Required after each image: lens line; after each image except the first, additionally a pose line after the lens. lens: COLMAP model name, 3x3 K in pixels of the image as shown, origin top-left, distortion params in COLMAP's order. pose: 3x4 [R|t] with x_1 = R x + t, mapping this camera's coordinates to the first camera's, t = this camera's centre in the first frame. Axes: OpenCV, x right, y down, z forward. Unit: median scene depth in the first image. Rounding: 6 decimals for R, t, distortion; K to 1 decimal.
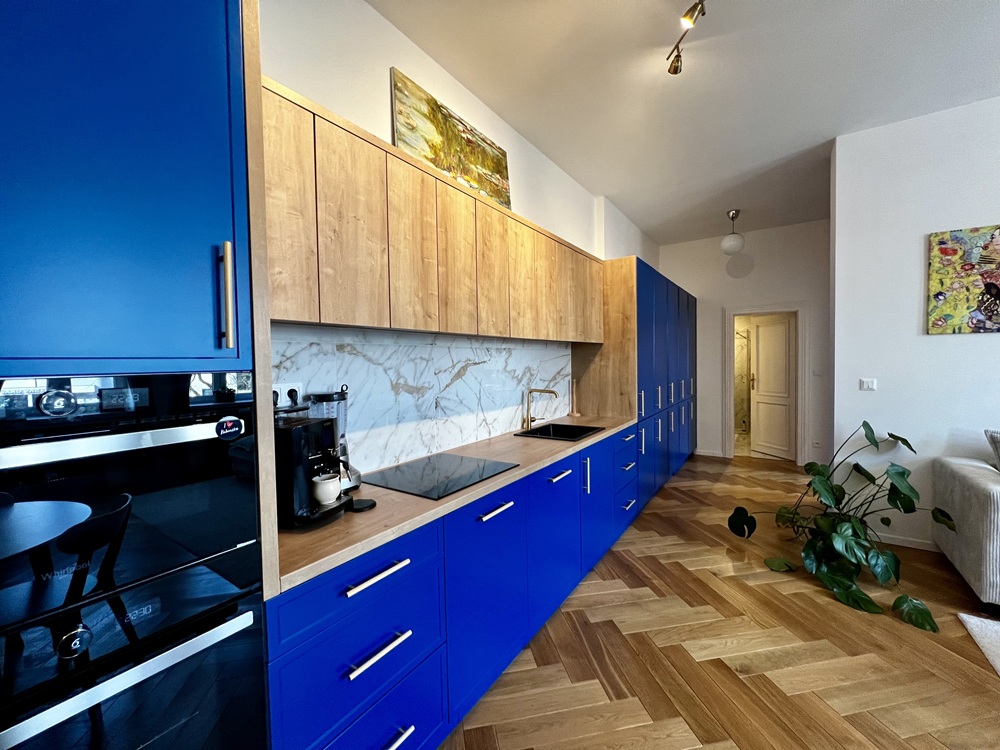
lens RADIAL K [[399.4, 0, 500.7], [0, 399.4, 373.6], [0, 0, 1]] dist [-0.003650, 0.000983]
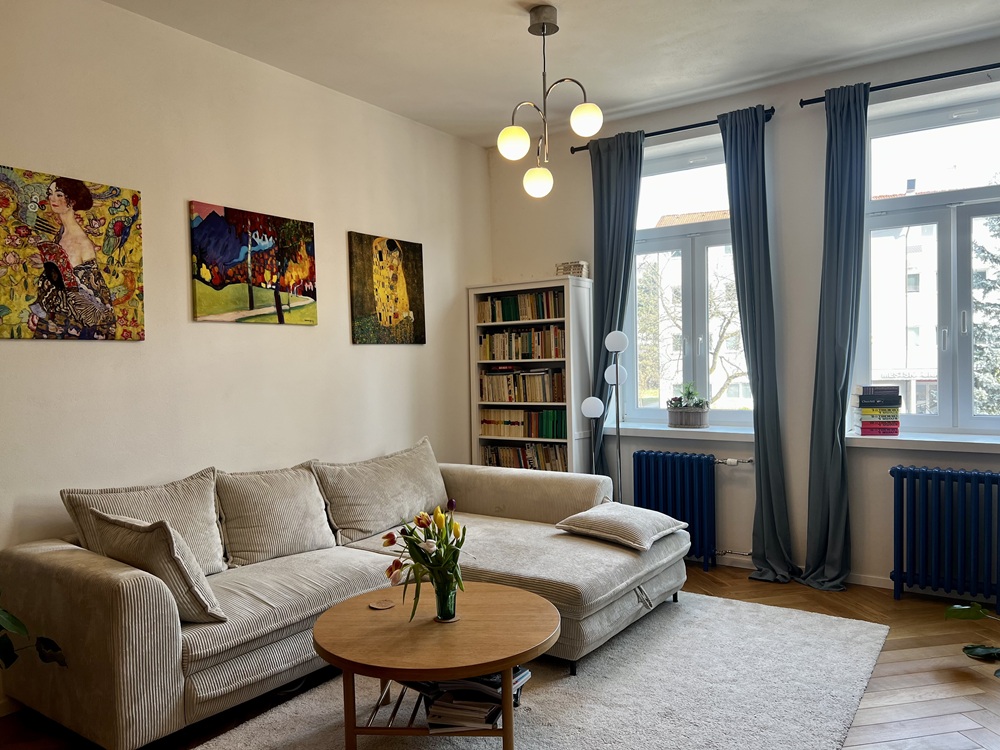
lens RADIAL K [[749.3, 0, 496.0], [0, 749.3, 381.6], [0, 0, 1]] dist [0.063043, -0.074916]
pose [[-0.004857, -0.013958, 0.999891, -0.008483], [0.051668, 0.998563, 0.014191, -0.016730], [-0.998652, 0.051732, -0.004129, 0.326075]]
